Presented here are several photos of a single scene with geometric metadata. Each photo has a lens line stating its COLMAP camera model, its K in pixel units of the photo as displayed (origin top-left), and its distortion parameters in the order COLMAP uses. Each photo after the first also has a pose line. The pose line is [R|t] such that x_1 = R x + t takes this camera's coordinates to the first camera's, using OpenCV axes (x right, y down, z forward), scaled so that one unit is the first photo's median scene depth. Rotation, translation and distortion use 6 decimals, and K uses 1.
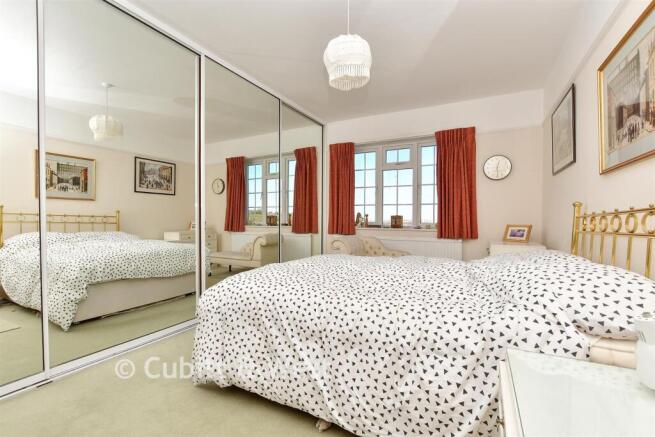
lens RADIAL K [[290.8, 0, 328.5], [0, 290.8, 218.2], [0, 0, 1]] dist [0.000022, 0.000050]
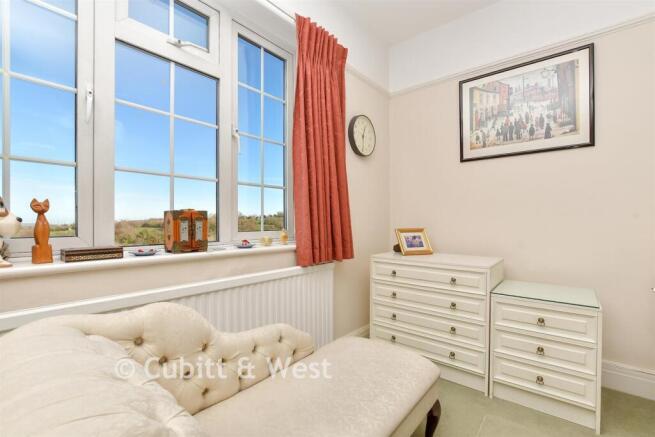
lens RADIAL K [[290.8, 0, 328.5], [0, 290.8, 219.2], [0, 0, 1]] dist [0.000022, 0.000050]
pose [[0.205889, 0.005348, 0.978561, -0.035185], [-0.002025, 0.999985, -0.005039, 0.004202], [-0.978573, -0.000944, 0.205897, 1.034267]]
